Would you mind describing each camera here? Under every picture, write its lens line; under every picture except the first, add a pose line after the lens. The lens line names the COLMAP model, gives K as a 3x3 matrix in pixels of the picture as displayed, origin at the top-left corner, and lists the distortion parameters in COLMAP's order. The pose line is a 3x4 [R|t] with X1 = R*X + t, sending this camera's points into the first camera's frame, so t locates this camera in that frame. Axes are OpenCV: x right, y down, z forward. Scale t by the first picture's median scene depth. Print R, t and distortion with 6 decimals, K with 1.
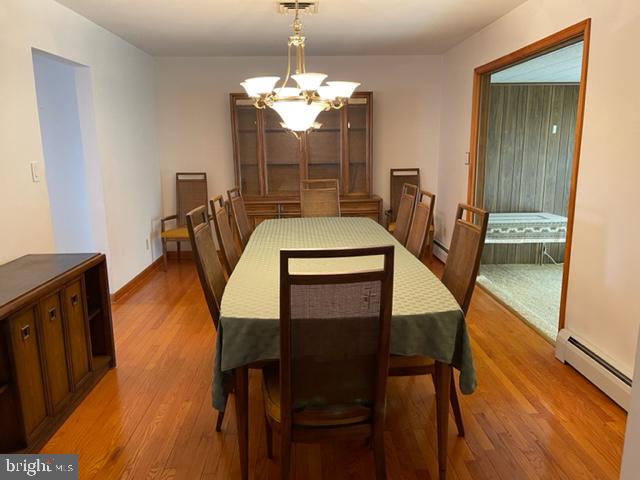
lens RADIAL K [[481.0, 0, 318.1], [0, 481.0, 240.9], [0, 0, 1]] dist [0.036729, -0.013078]
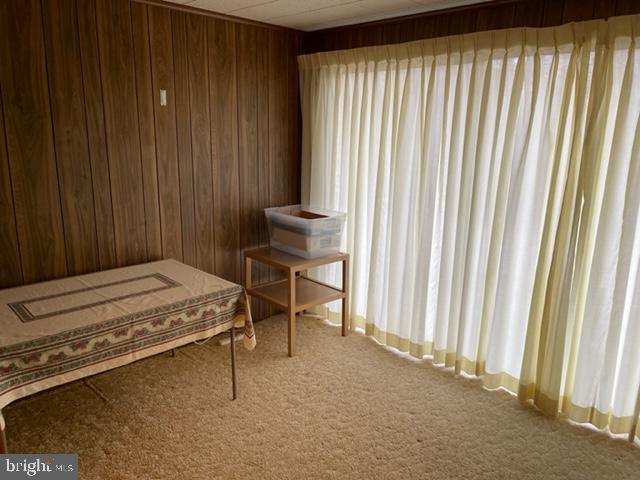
lens RADIAL K [[481.0, 0, 323.3], [0, 481.0, 242.5], [0, 0, 1]] dist [0.036729, -0.013078]
pose [[0.721134, -0.133110, 0.679888, 0.244319], [0.105335, 0.991025, 0.082299, -0.104509], [-0.684741, 0.012268, 0.728683, 0.520506]]
